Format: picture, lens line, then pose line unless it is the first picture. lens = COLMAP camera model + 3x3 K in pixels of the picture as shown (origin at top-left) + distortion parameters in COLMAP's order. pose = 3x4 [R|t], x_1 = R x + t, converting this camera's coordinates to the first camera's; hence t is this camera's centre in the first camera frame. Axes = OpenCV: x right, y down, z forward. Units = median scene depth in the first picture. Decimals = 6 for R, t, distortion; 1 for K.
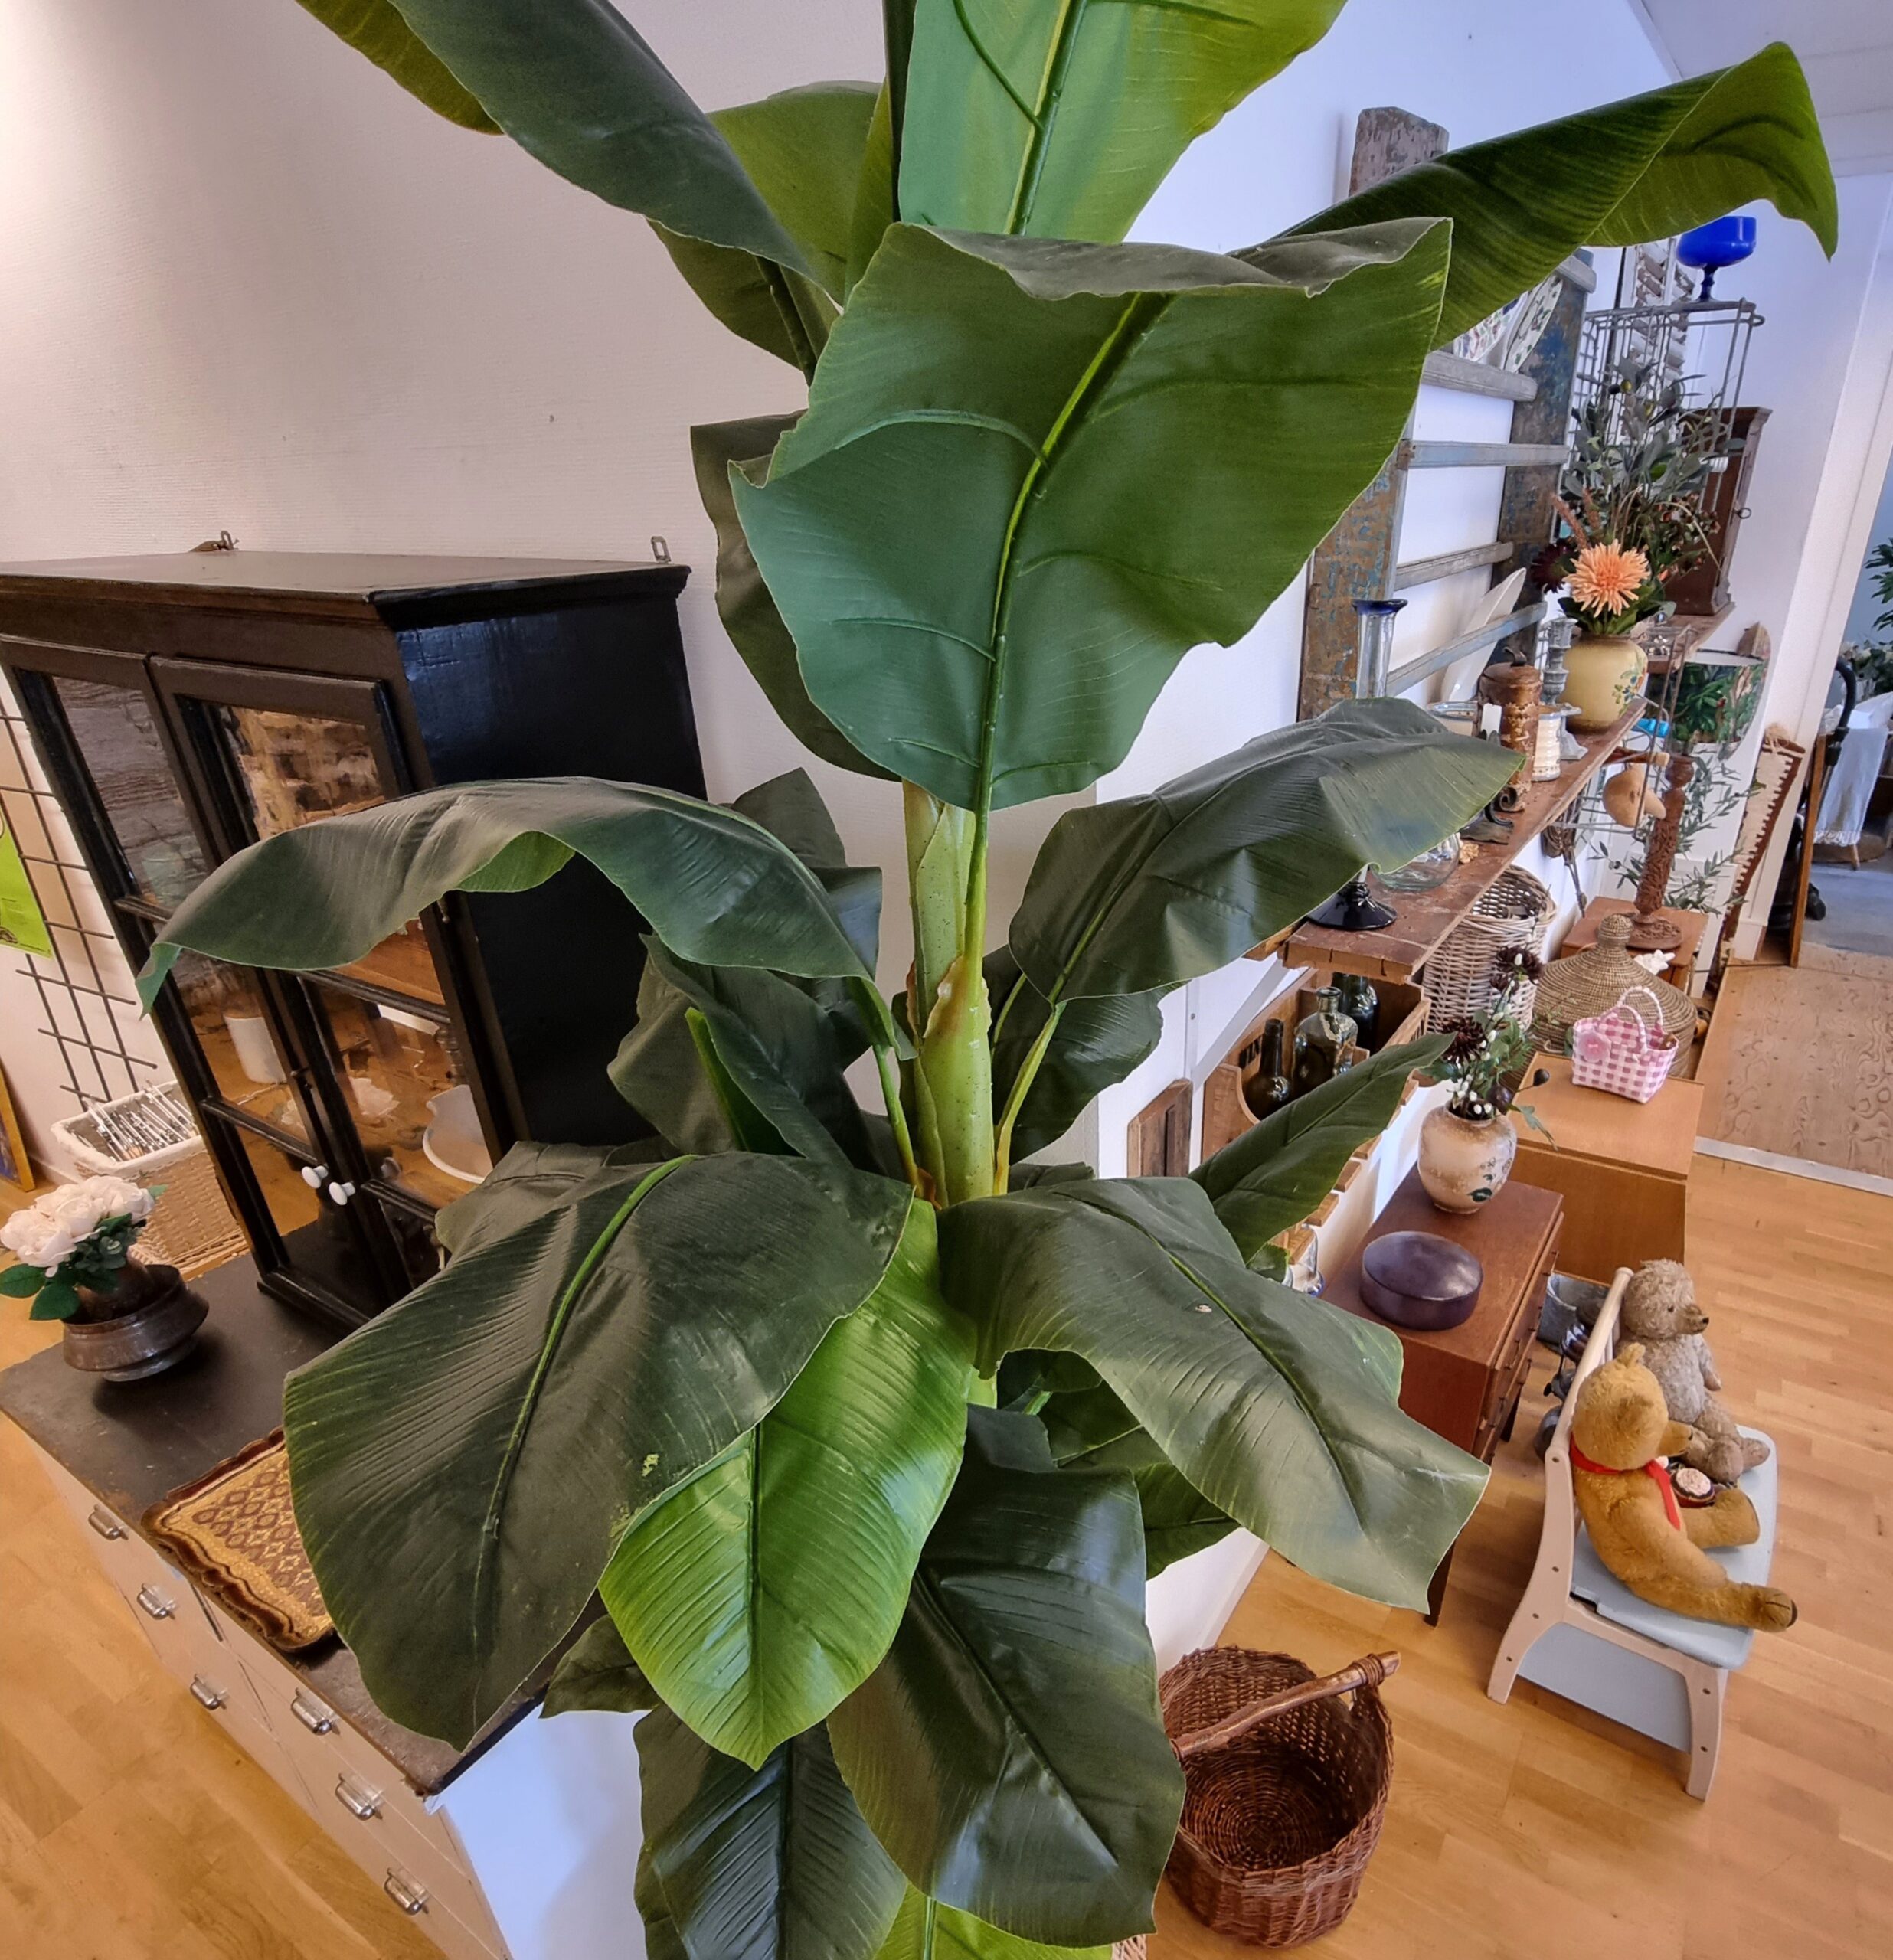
lens RADIAL K [[1207.8, 0, 944.8], [0, 1207.8, 1073.7], [0, 0, 1]] dist [-0.004148, -0.004097]
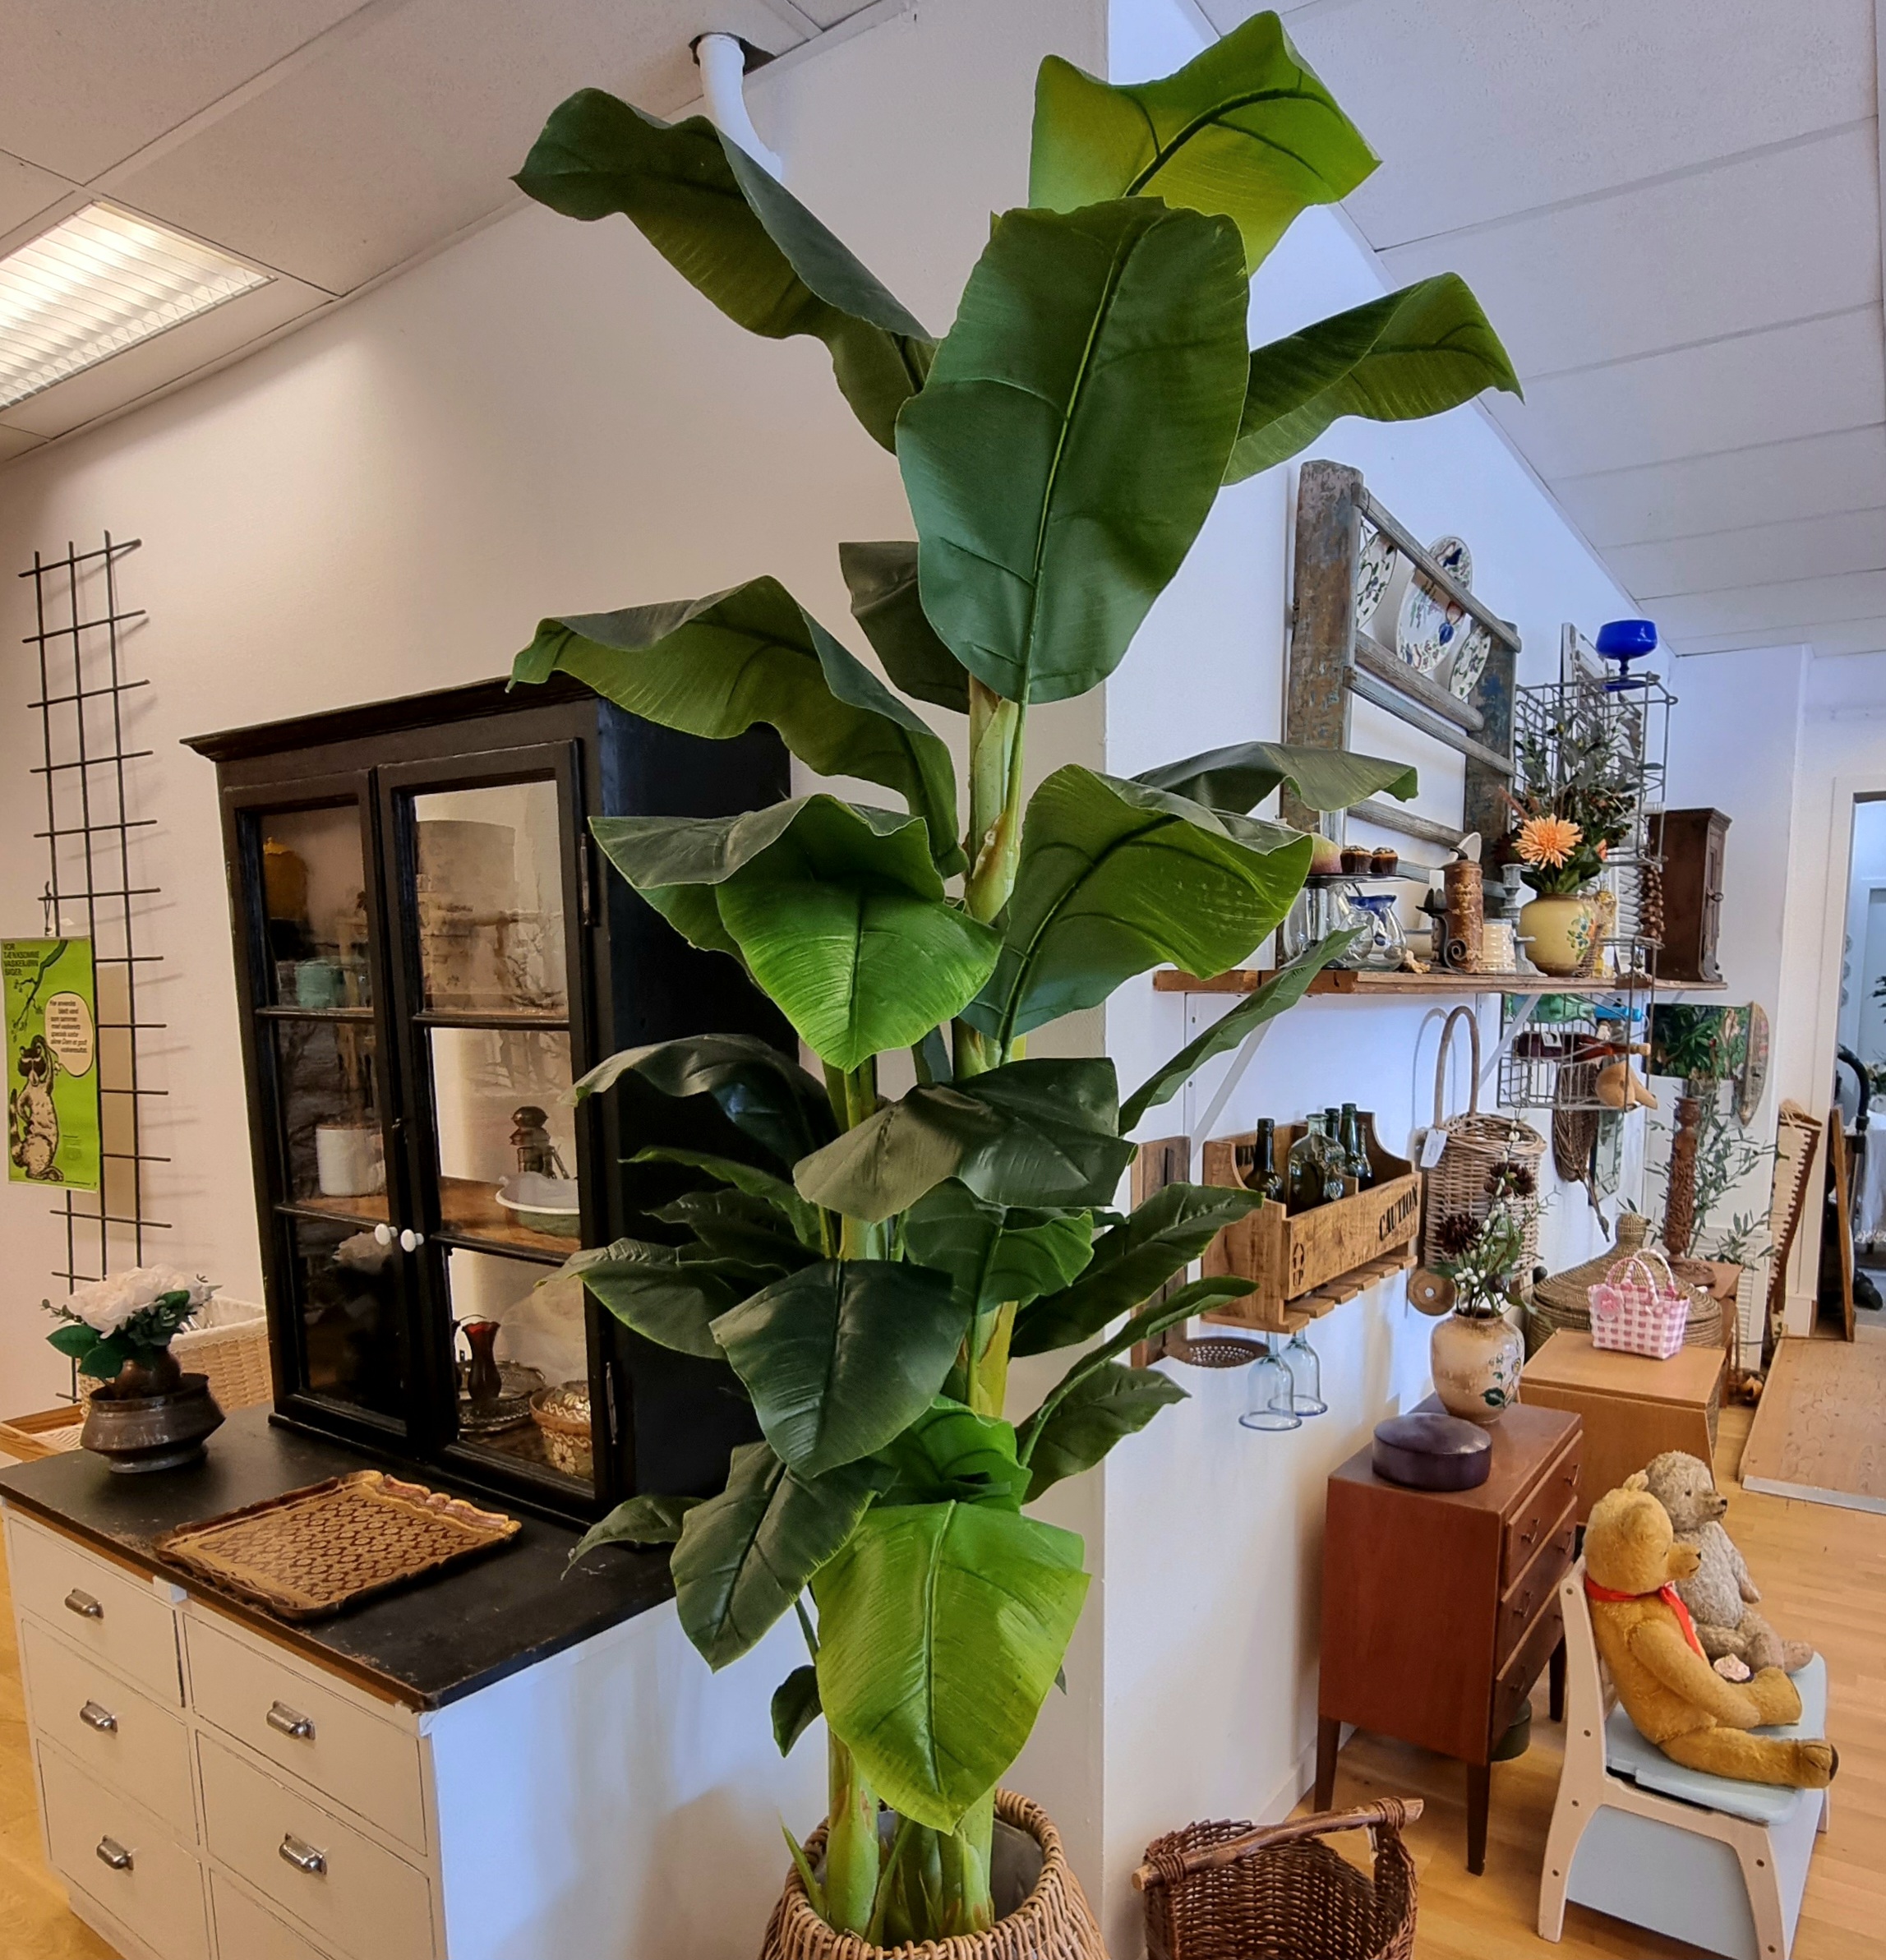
lens RADIAL K [[1228.6, 0, 943.0], [0, 1228.6, 980.0], [0, 0, 1]] dist [-0.006671, 0.002067]
pose [[0.997724, 0.058758, -0.033068, 0.000741], [-0.066720, 0.931101, -0.358608, 0.194774], [0.009719, 0.359998, 0.932903, -0.090582]]
